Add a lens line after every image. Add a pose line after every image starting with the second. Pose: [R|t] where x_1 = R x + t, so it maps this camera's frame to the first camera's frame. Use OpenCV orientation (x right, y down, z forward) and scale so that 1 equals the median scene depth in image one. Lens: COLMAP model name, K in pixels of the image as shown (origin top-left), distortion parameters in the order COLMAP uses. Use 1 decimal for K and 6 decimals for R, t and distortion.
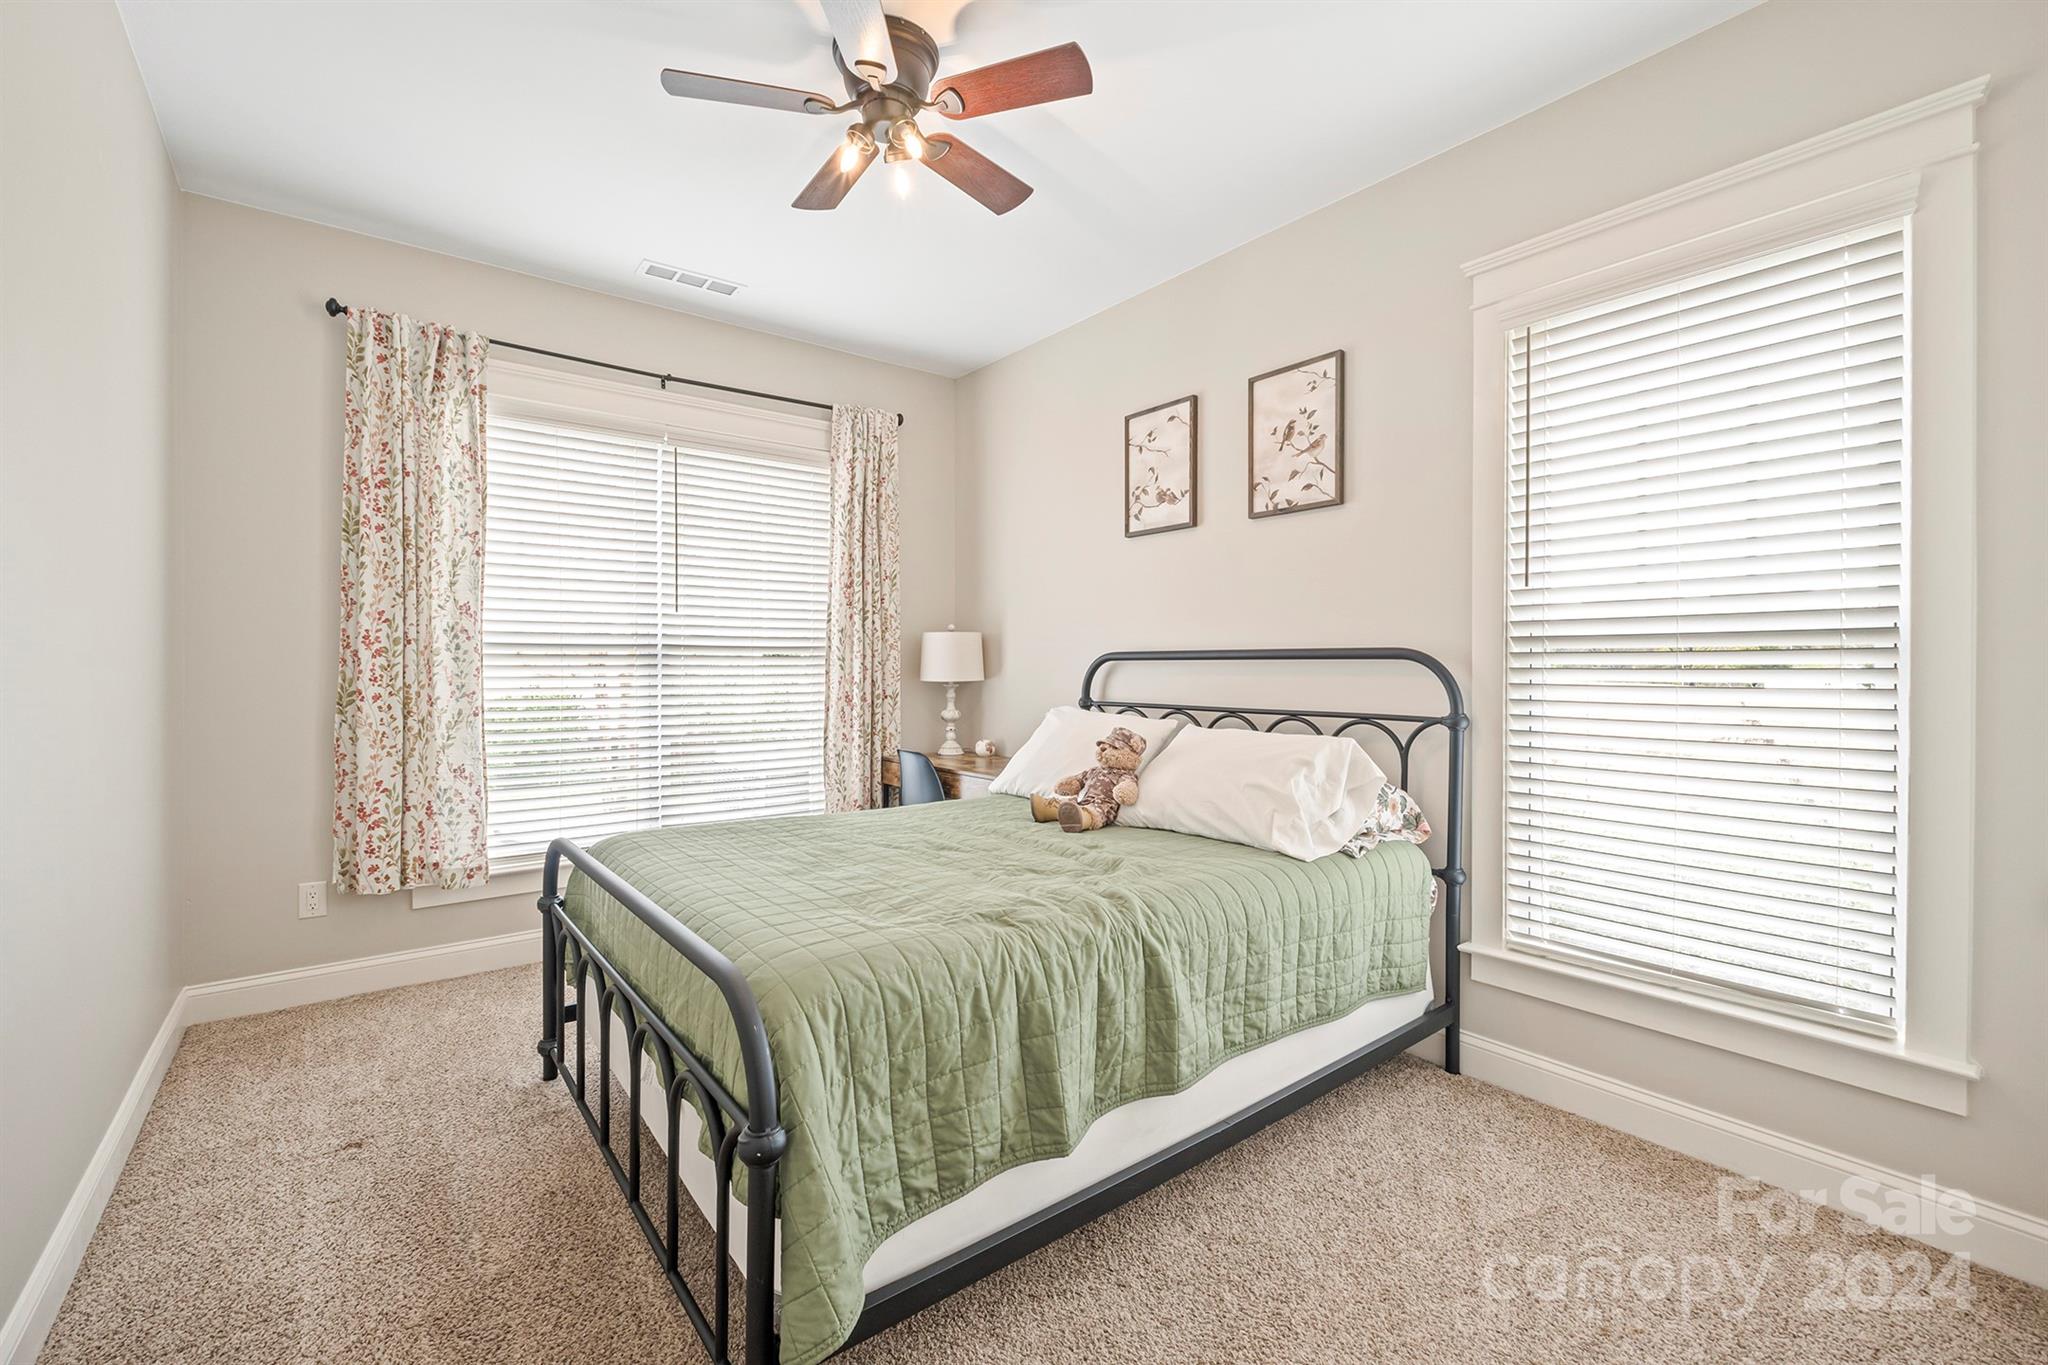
lens RADIAL K [[860.8, 0, 1028.0], [0, 860.8, 680.1], [0, 0, 1]] dist [-0.009742, 0.000354]
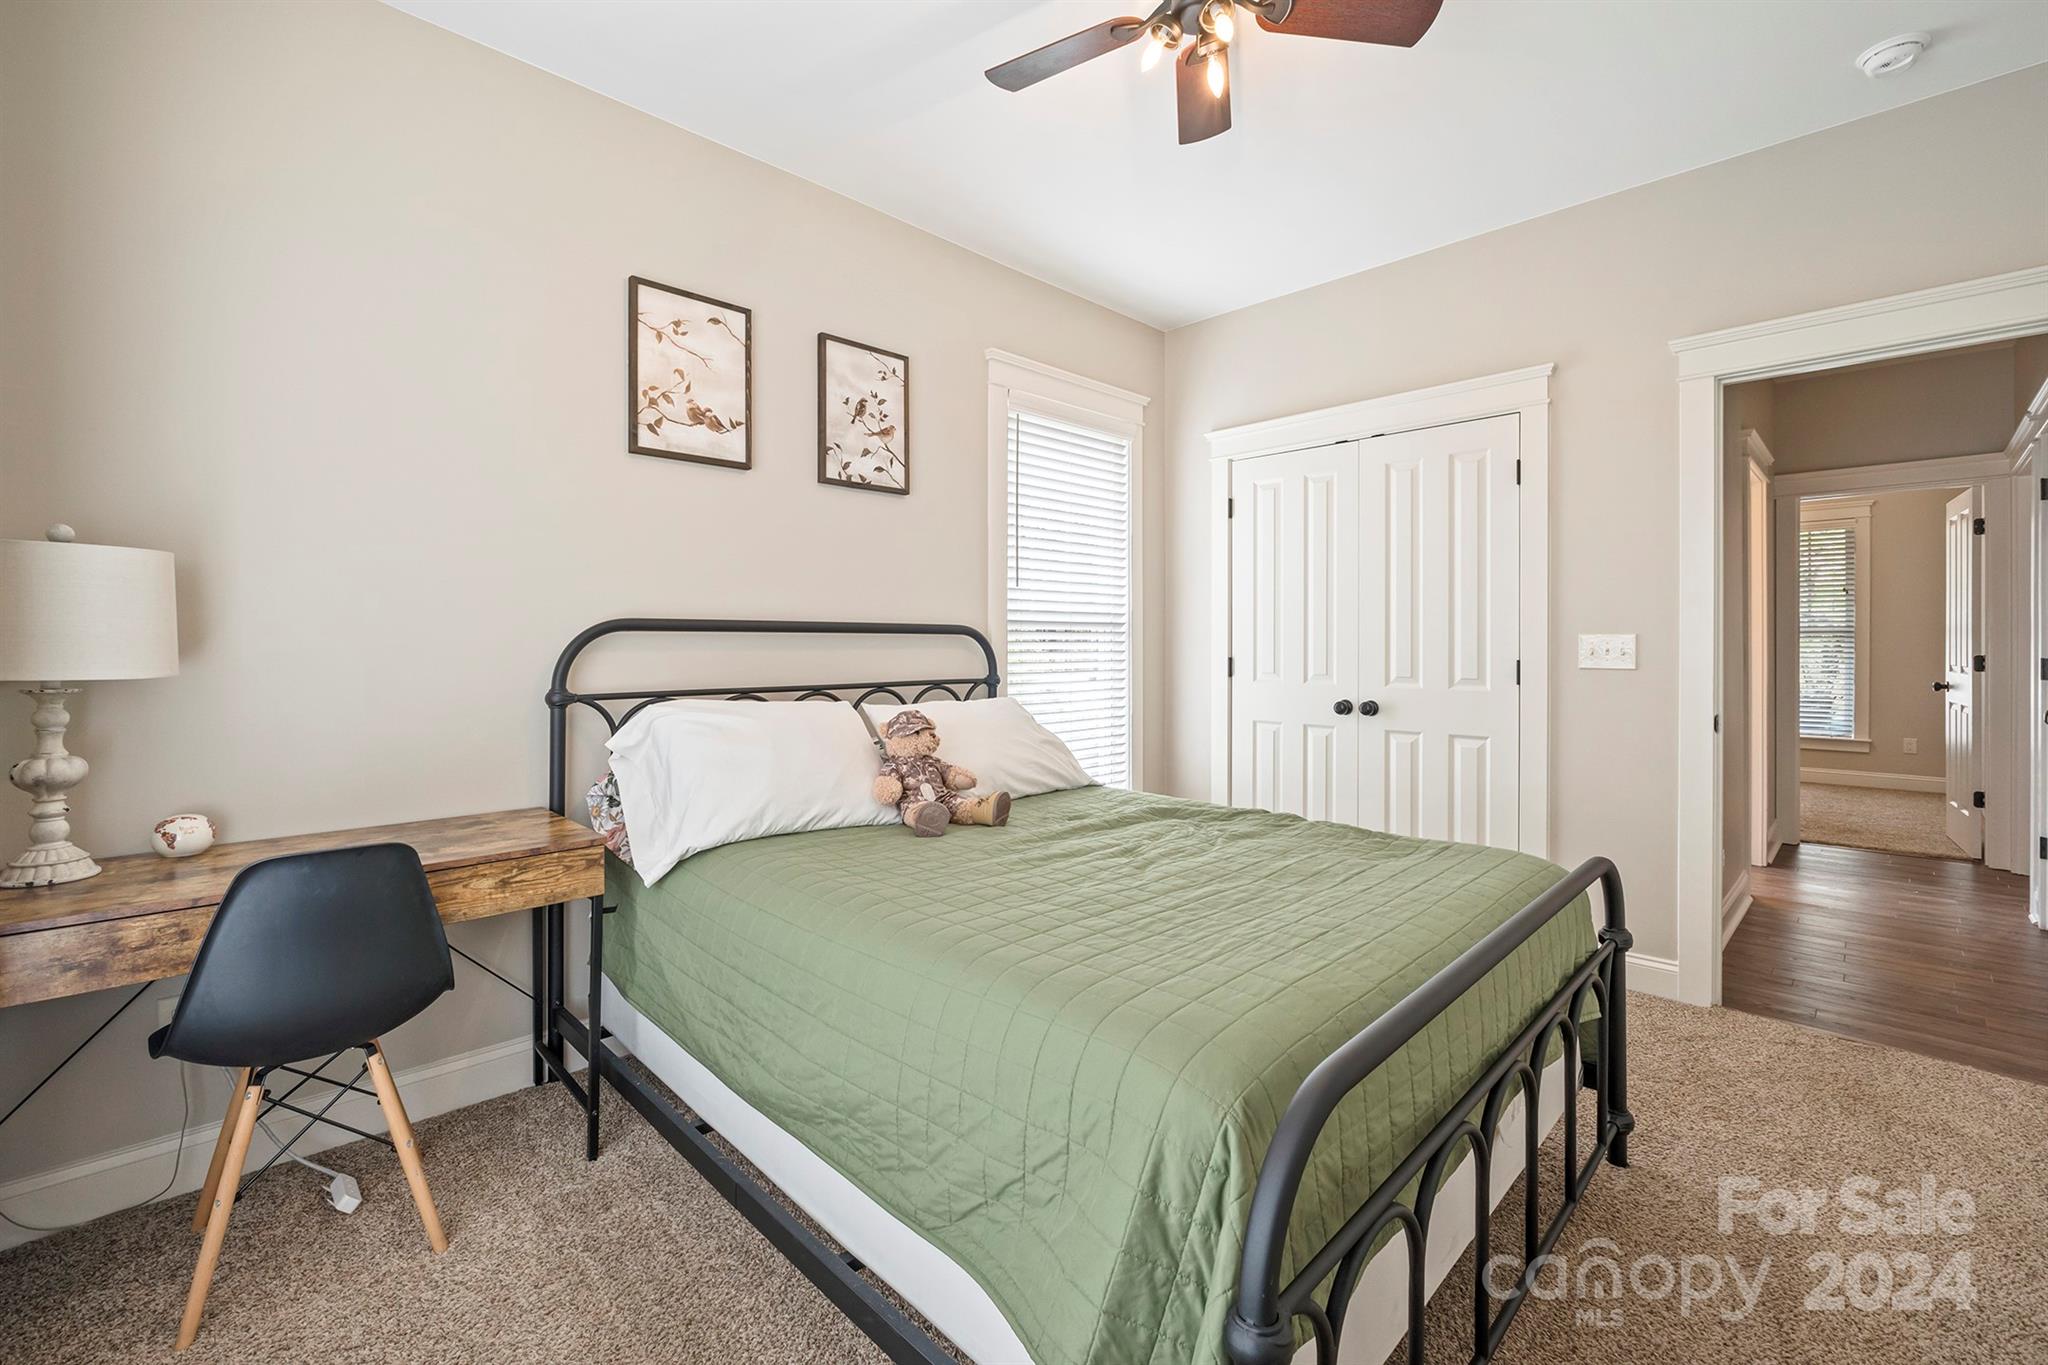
lens RADIAL K [[860.8, 0, 1020.1], [0, 860.8, 643.0], [0, 0, 1]] dist [-0.009742, 0.000354]
pose [[-0.109111, -0.005460, 0.994015, -0.699281], [0.012313, 0.999901, 0.006844, -0.016100], [-0.993953, 0.012986, -0.109033, 0.890857]]
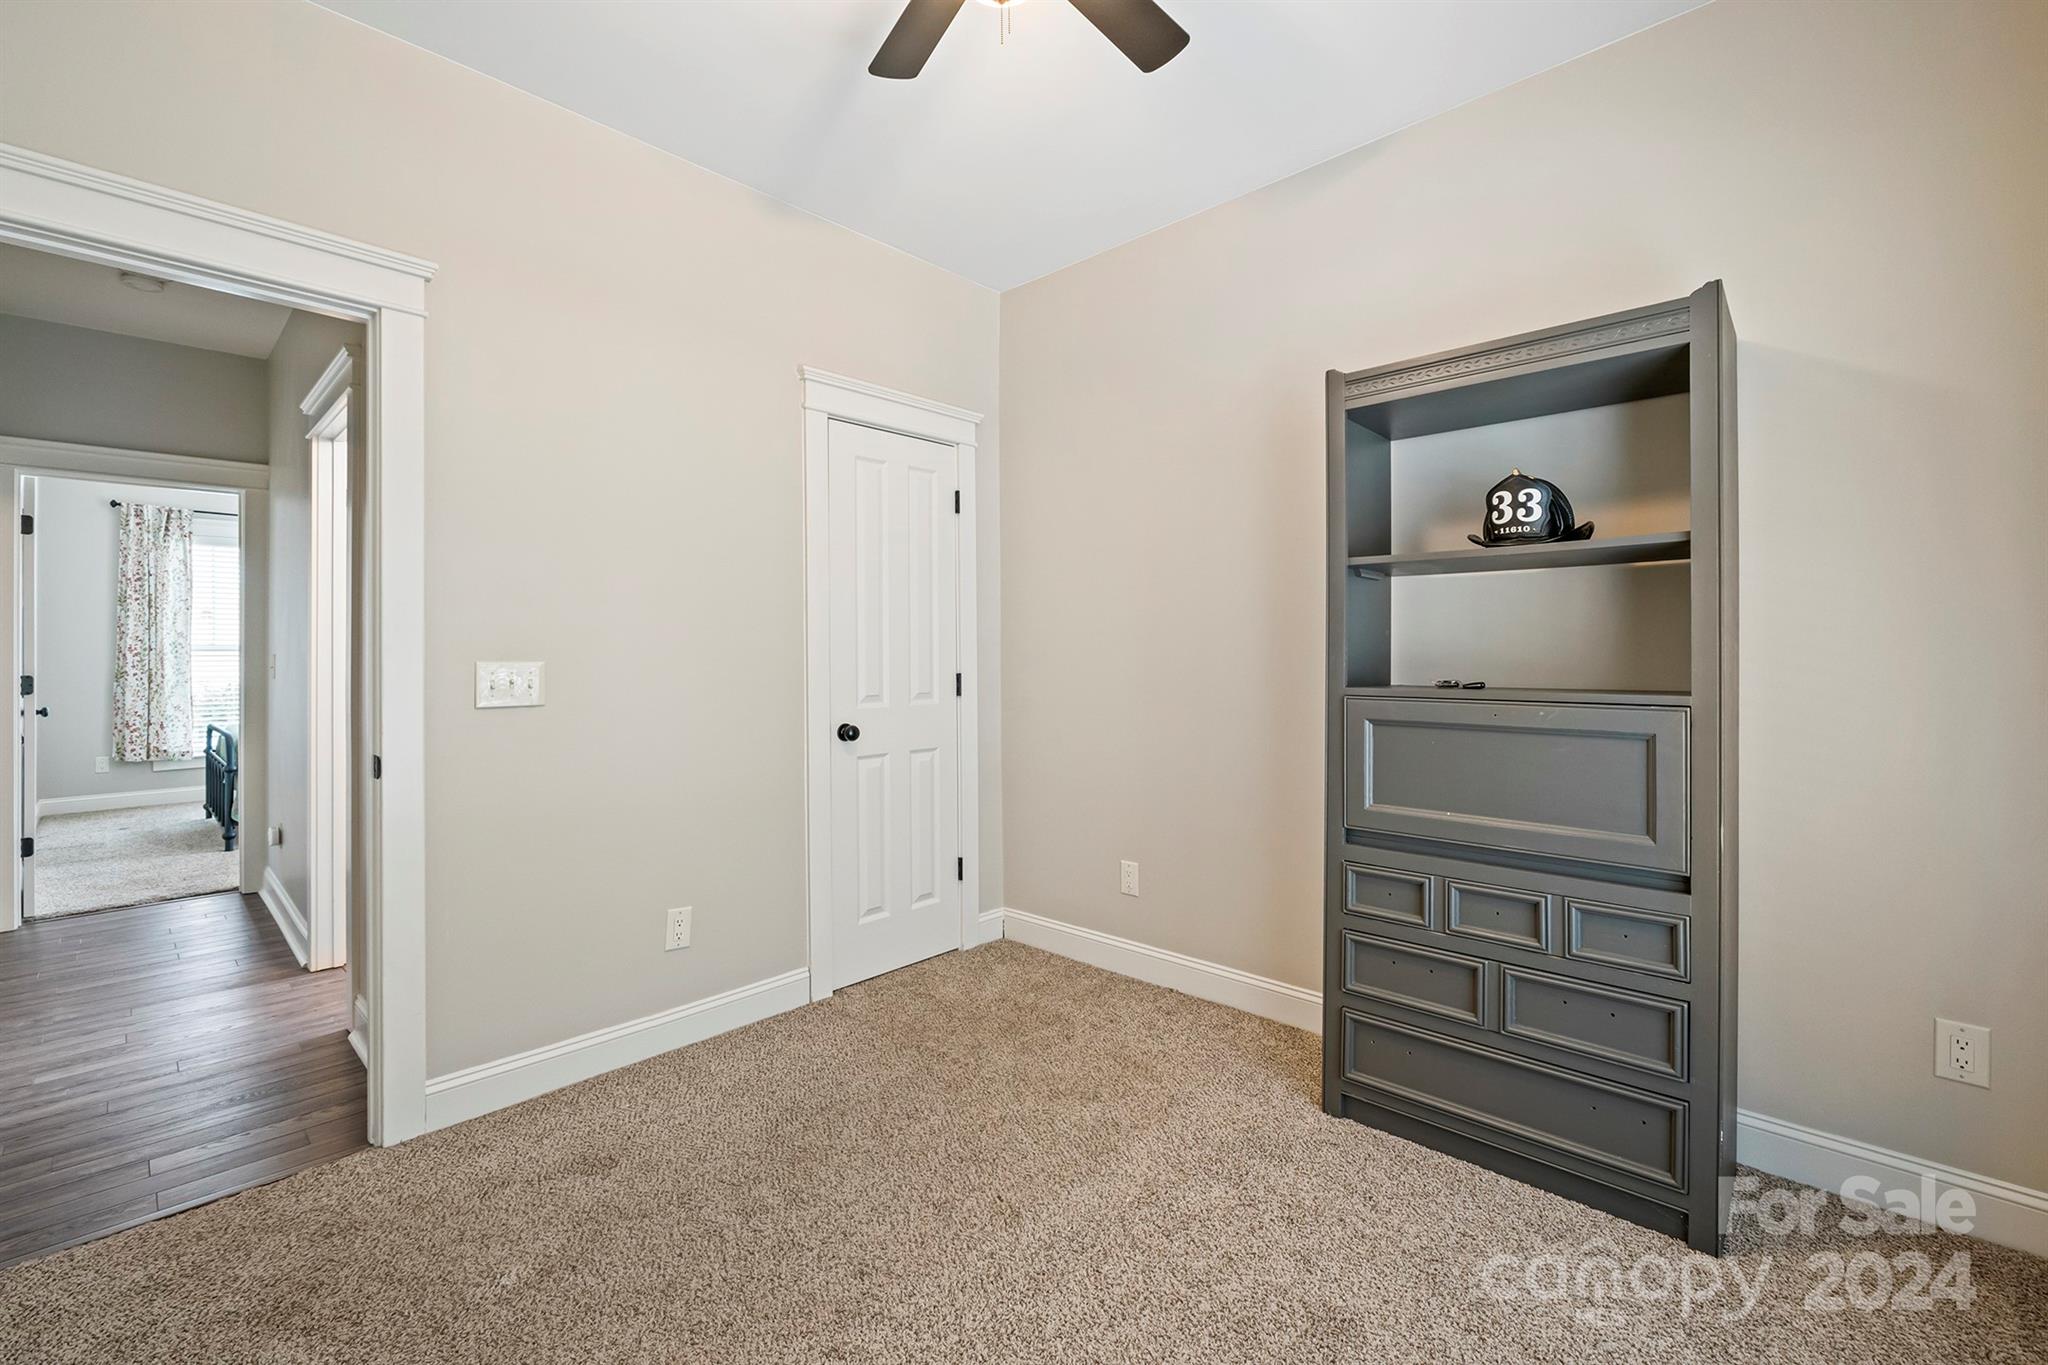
lens RADIAL K [[860.8, 0, 1019.2], [0, 860.8, 655.1], [0, 0, 1]] dist [-0.009742, 0.000354]
pose [[0.988533, -0.007547, 0.150819, 1.162216], [0.009616, 0.999869, -0.012994, 0.020155], [-0.150701, 0.014295, 0.988476, -1.516820]]
